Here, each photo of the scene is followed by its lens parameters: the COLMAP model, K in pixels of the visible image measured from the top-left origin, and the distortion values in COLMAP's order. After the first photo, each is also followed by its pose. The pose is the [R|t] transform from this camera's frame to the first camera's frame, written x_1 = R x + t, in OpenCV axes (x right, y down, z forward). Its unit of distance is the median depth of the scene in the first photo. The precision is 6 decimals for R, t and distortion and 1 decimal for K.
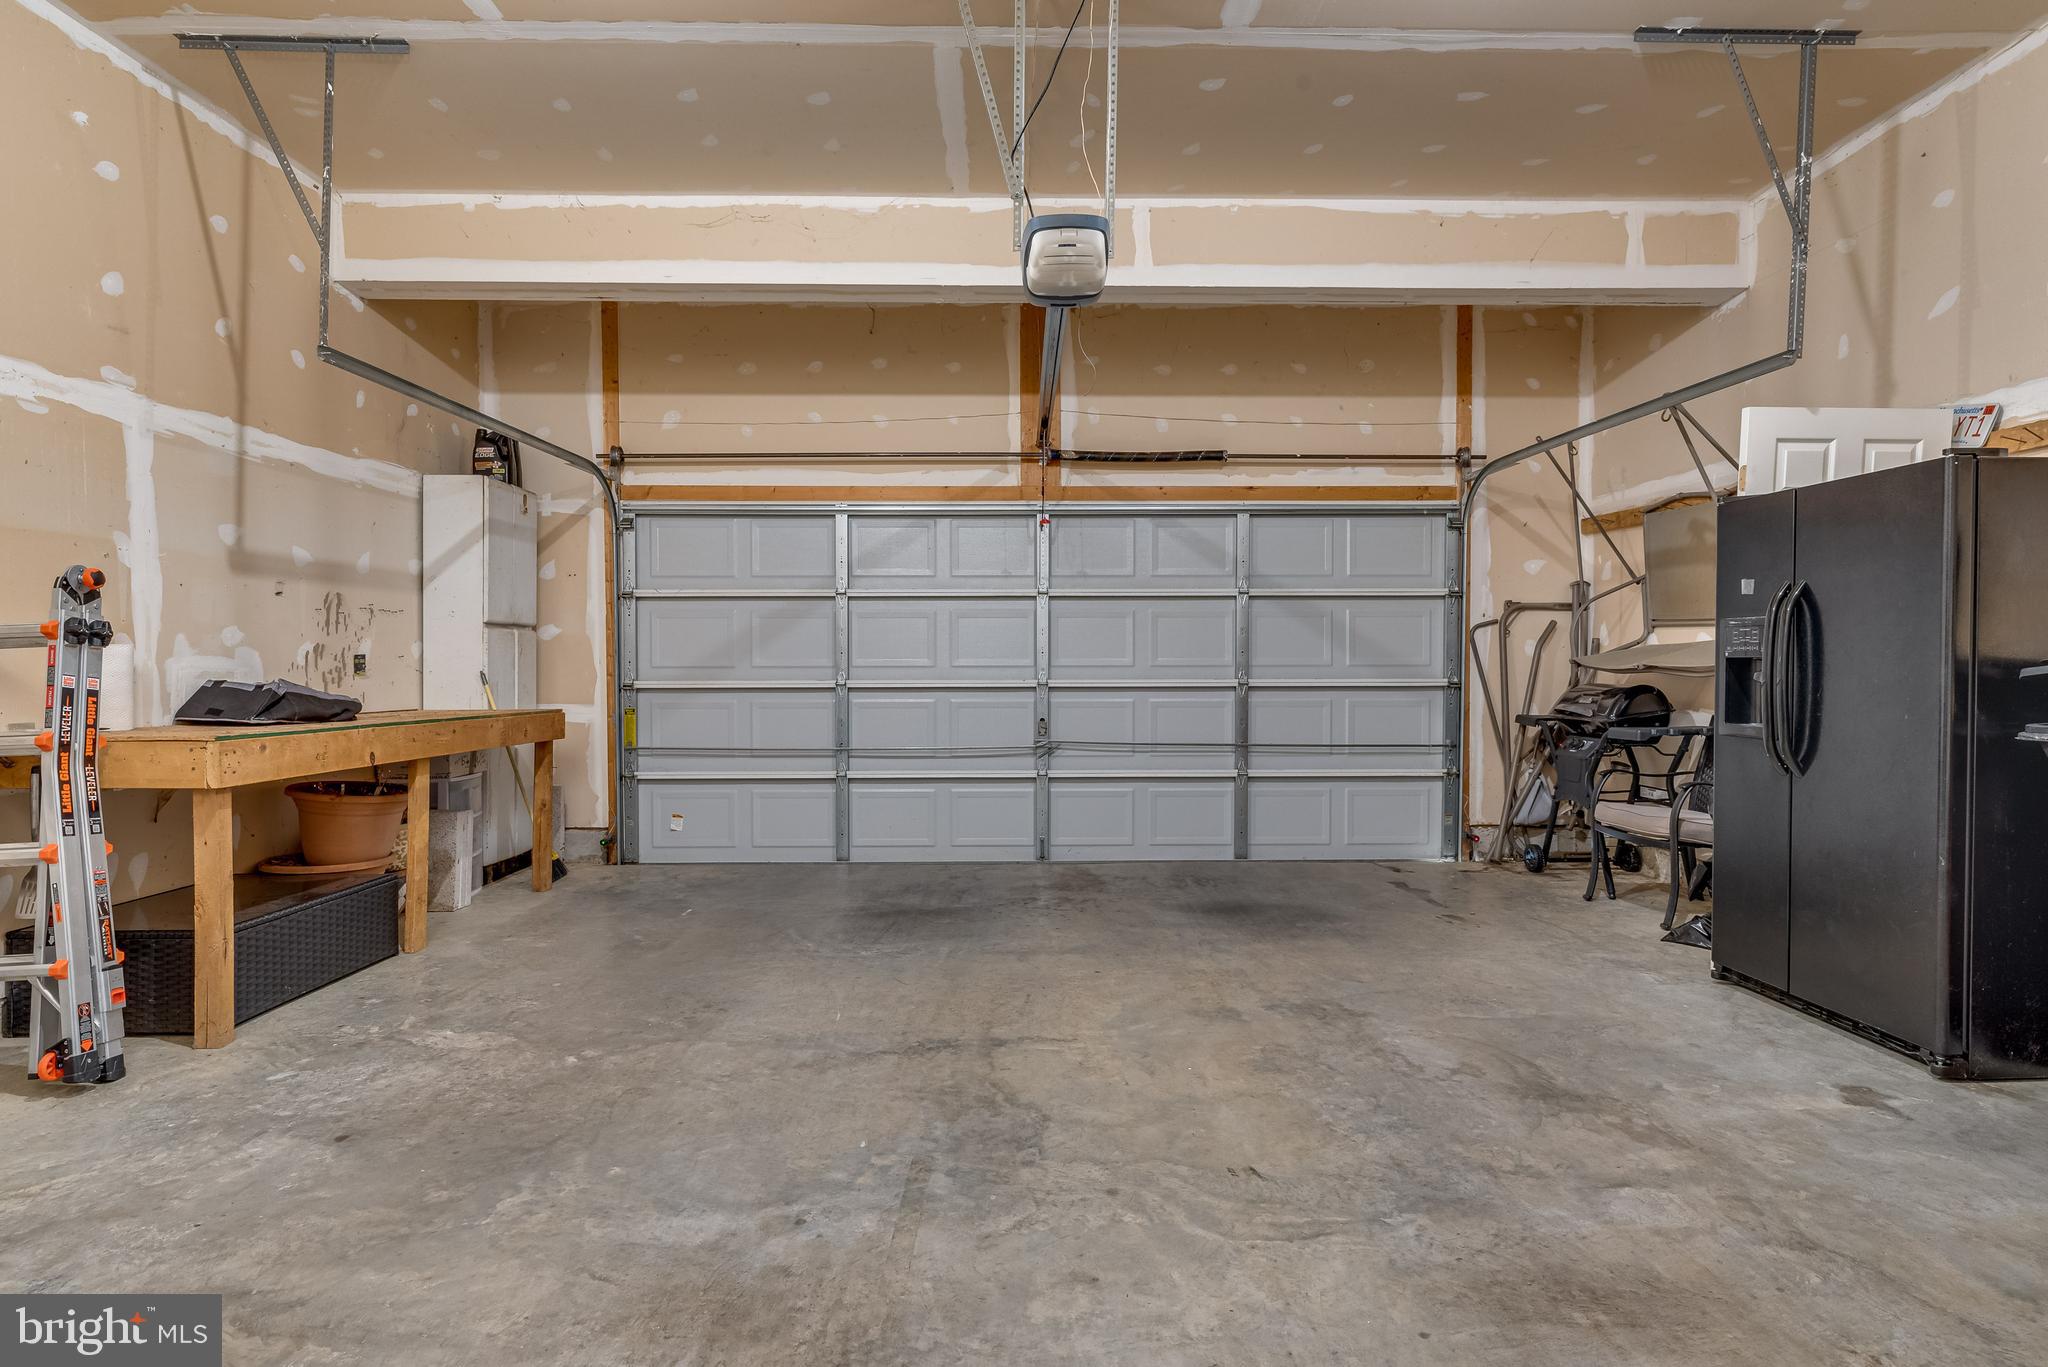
lens RADIAL K [[992.1, 0, 1029.1], [0, 992.1, 675.4], [0, 0, 1]] dist [-0.006547, 0.000648]
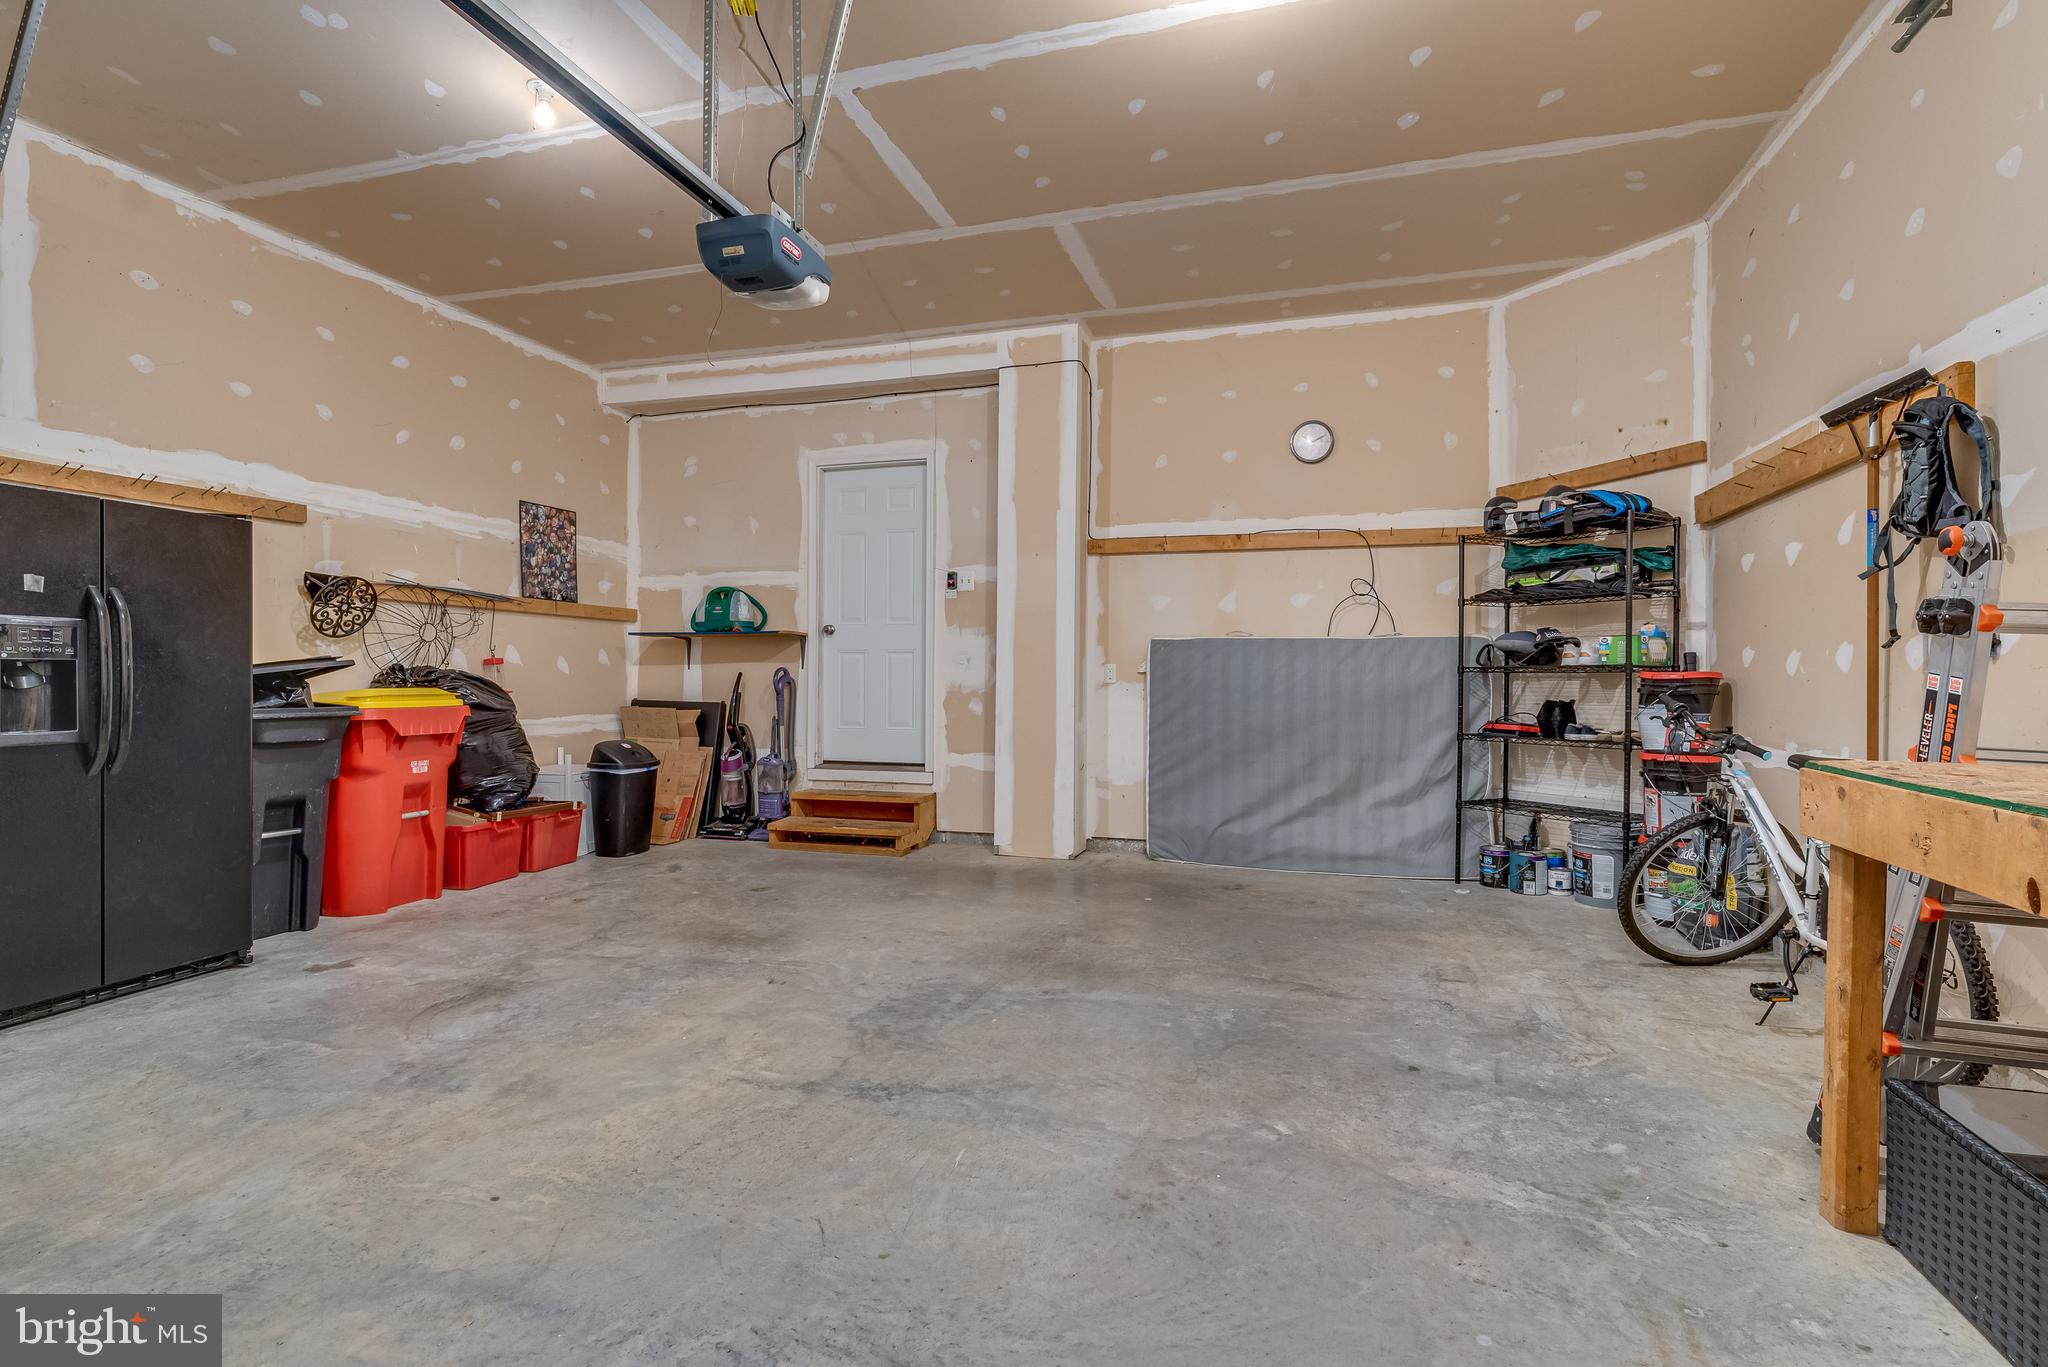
lens RADIAL K [[992.1, 0, 1024.5], [0, 992.1, 682.6], [0, 0, 1]] dist [-0.006547, 0.000648]
pose [[-0.951565, -0.001772, 0.307443, -0.562918], [0.003878, 0.999835, 0.017765, -0.010127], [-0.307423, 0.018097, -0.951401, 2.050685]]
